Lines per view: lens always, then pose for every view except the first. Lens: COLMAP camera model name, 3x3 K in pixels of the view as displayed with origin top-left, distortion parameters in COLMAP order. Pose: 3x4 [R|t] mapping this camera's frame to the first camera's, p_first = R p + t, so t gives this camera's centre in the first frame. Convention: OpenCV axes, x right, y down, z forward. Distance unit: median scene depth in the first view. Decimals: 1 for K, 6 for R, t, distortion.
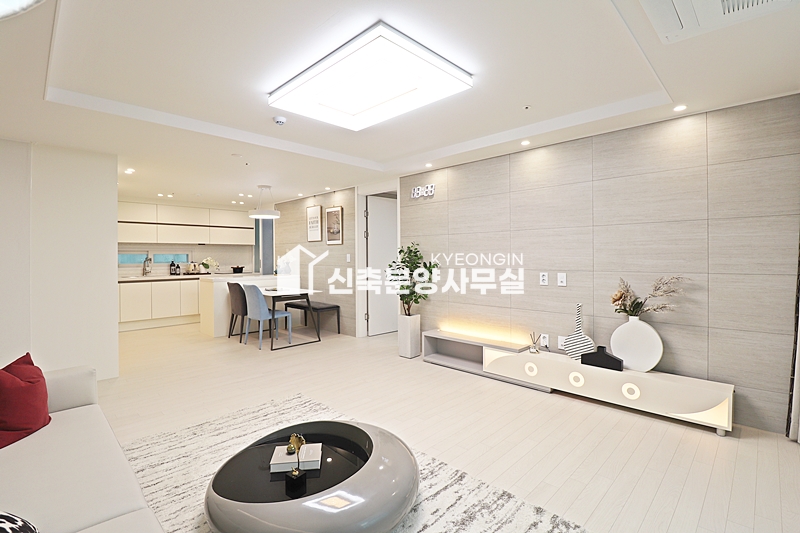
lens RADIAL K [[371.5, 0, 395.0], [0, 371.5, 257.9], [0, 0, 1]] dist [-0.003966, -0.010453]
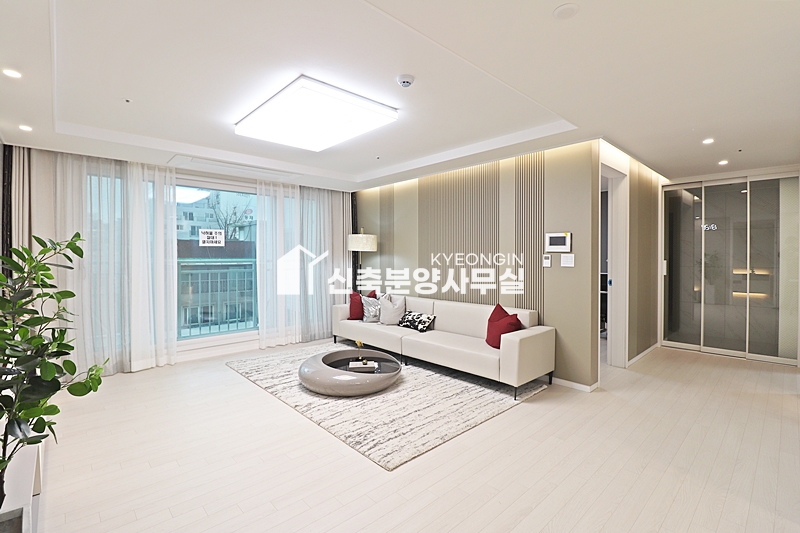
lens RADIAL K [[371.5, 0, 400.3], [0, 371.5, 259.1], [0, 0, 1]] dist [-0.003966, -0.010453]
pose [[-0.999389, 0.006755, 0.034279, -0.320300], [0.007173, 0.999901, 0.012079, -0.018759], [-0.034194, 0.012317, -0.999339, 1.747490]]
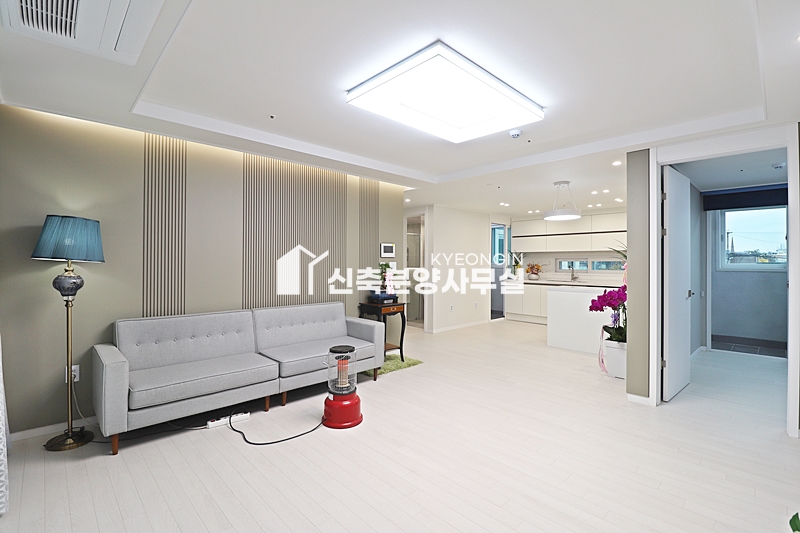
lens RADIAL K [[371.5, 0, 409.6], [0, 371.5, 256.6], [0, 0, 1]] dist [-0.003966, -0.010453]
pose [[0.007875, -0.005078, -0.999956, 0.818452], [-0.012709, 0.999906, -0.005178, -0.021054], [0.999888, 0.012749, 0.007810, 0.659166]]
